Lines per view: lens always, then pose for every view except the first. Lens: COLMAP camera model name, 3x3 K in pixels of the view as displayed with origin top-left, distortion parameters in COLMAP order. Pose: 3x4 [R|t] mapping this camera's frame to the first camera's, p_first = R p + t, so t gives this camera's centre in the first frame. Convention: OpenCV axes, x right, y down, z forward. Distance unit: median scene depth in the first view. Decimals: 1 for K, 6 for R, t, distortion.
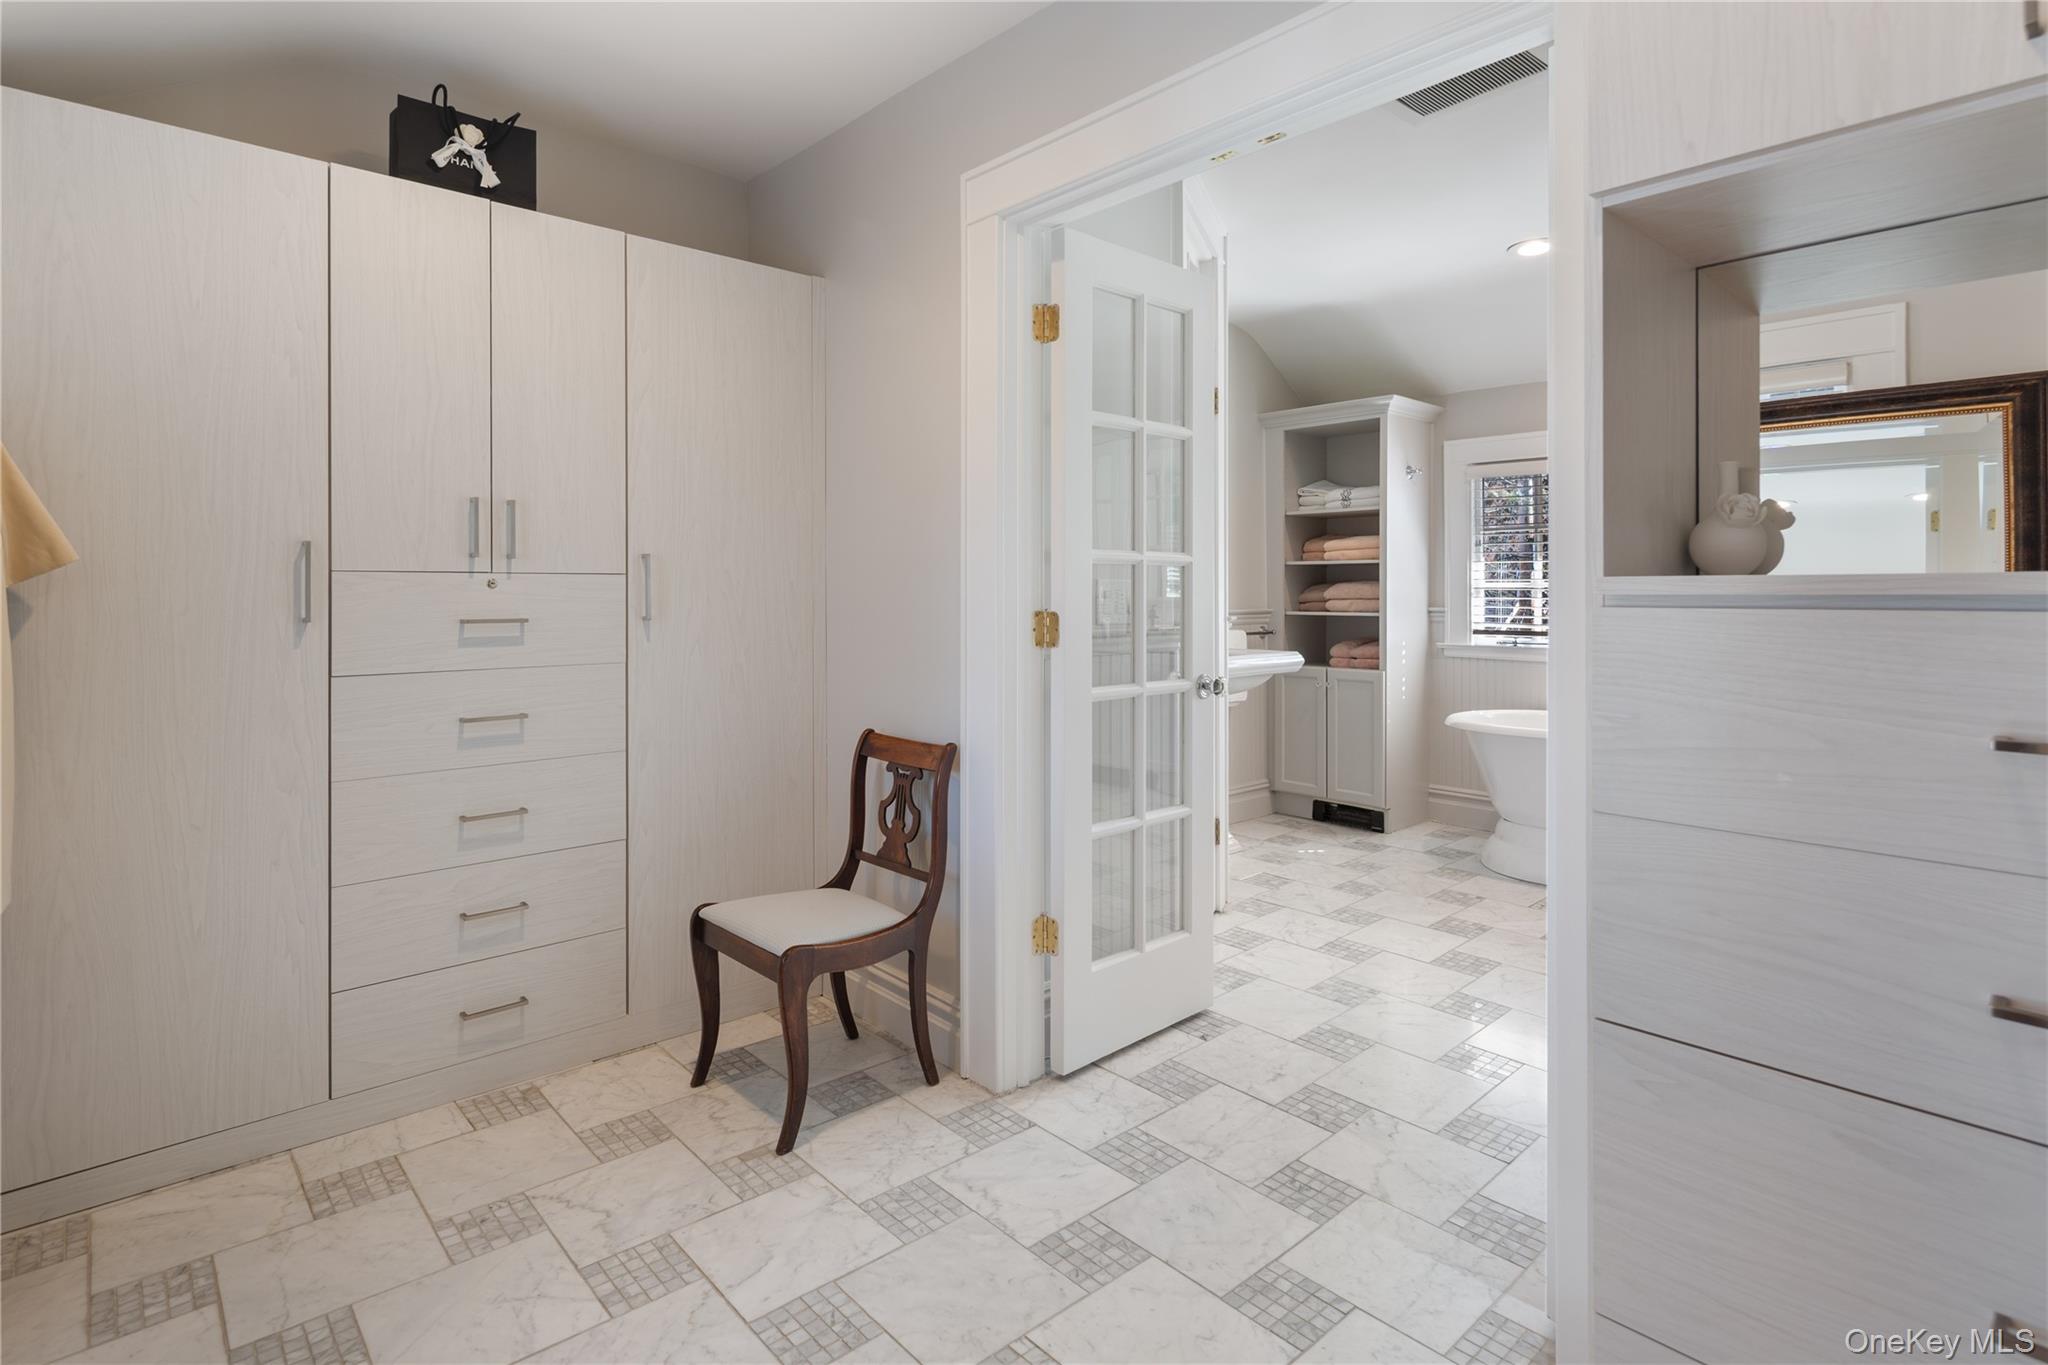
lens RADIAL K [[1014.6, 0, 1011.0], [0, 1014.6, 587.1], [0, 0, 1]] dist [0.002541, -0.000562]
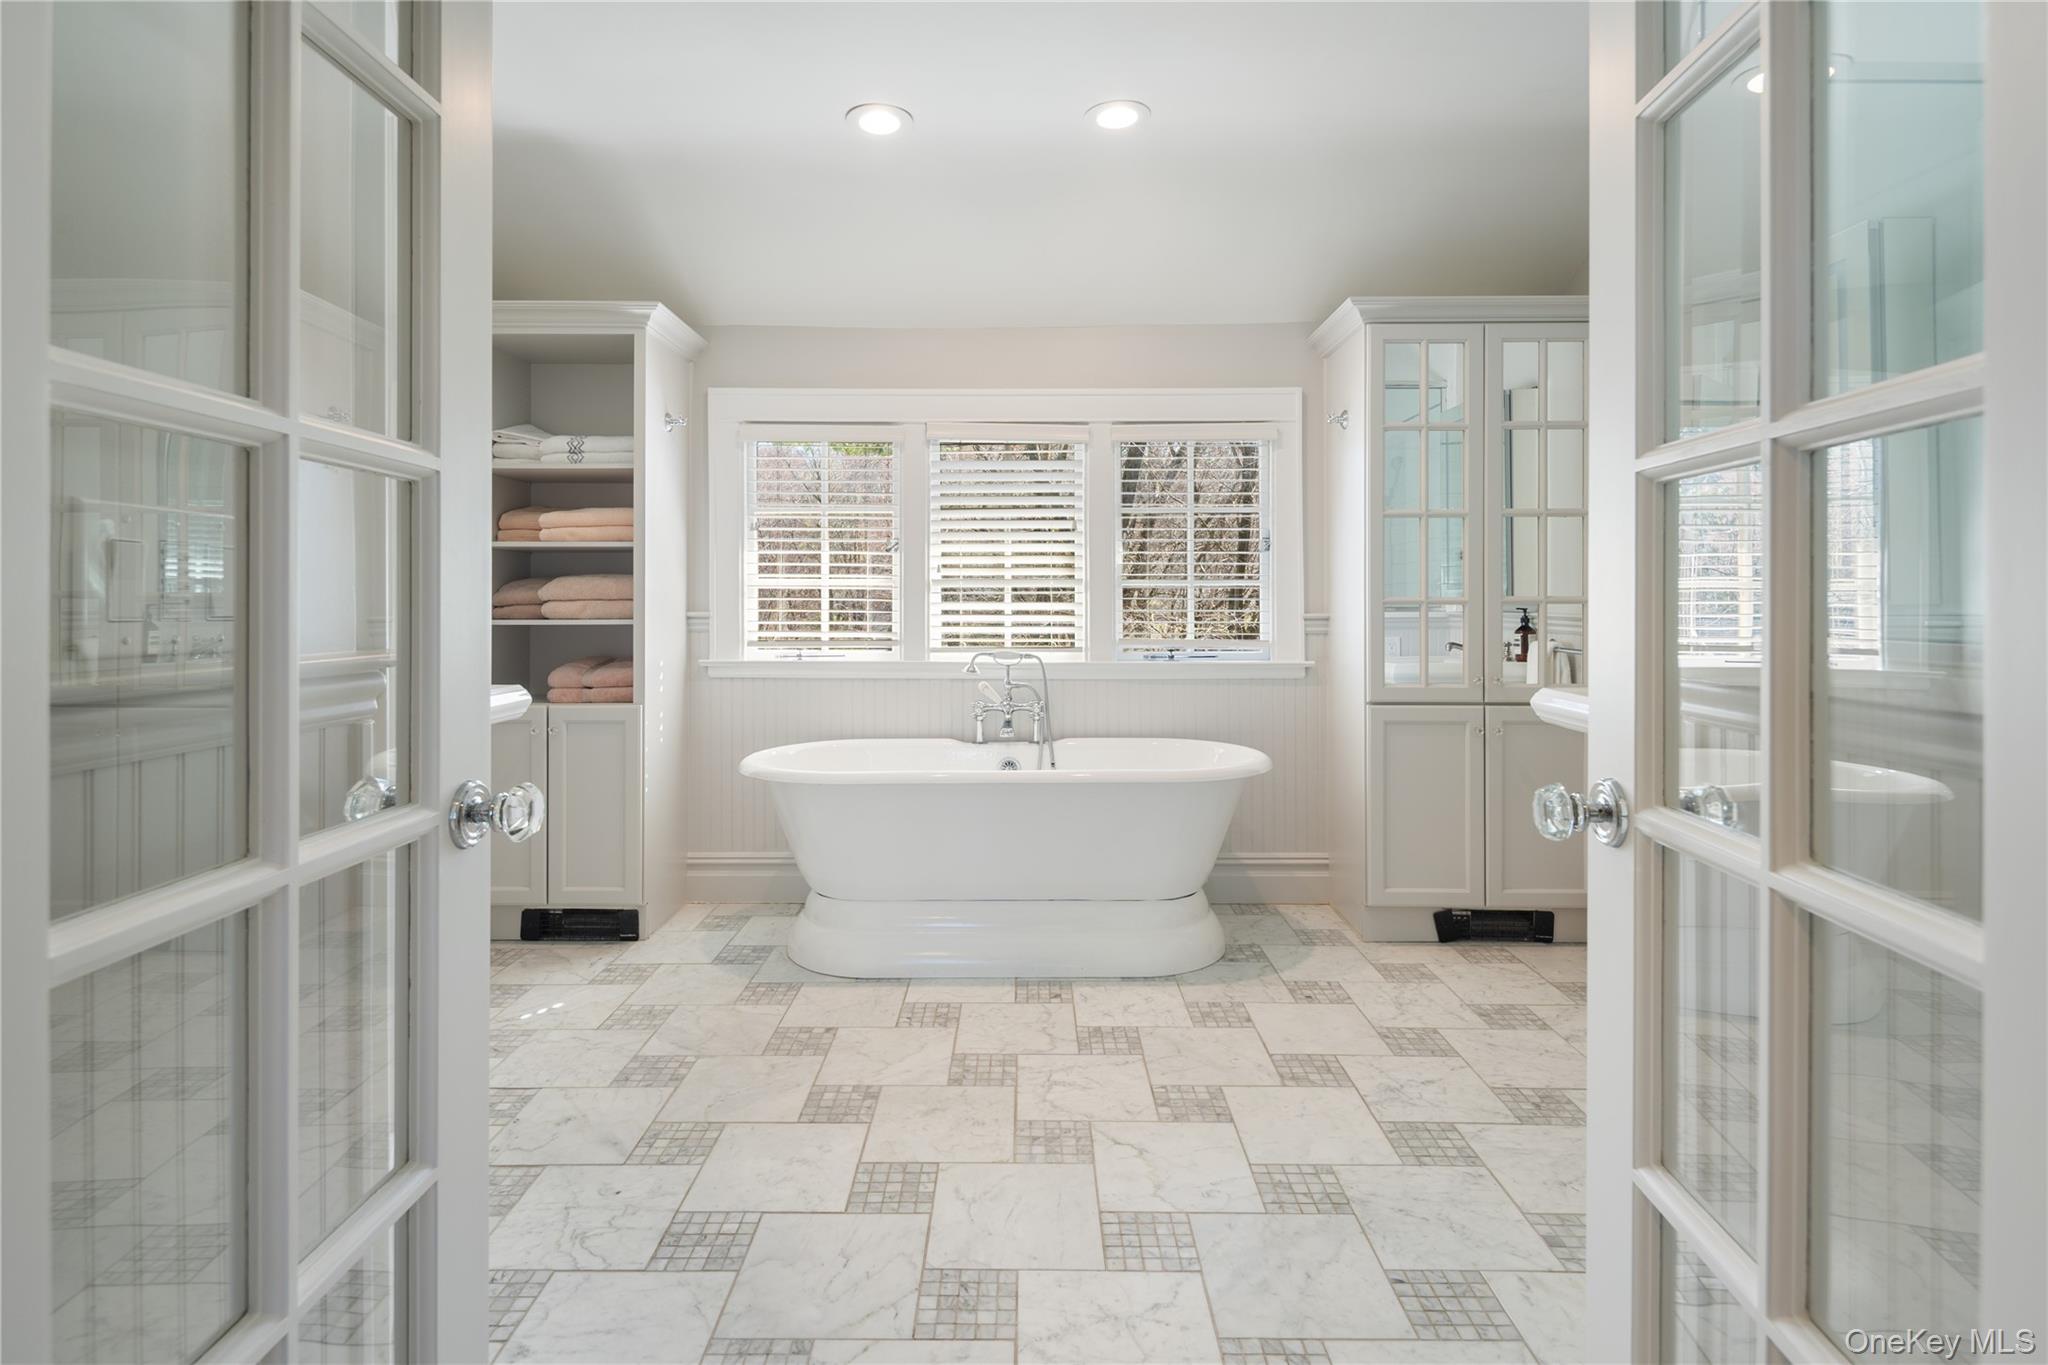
lens RADIAL K [[1014.6, 0, 1020.4], [0, 1014.6, 599.0], [0, 0, 1]] dist [0.002541, -0.000562]
pose [[0.668178, 0.000676, 0.744001, 0.028961], [-0.000823, 1.000000, -0.000170, 0.011346], [-0.744001, -0.000499, 0.668179, 0.351502]]
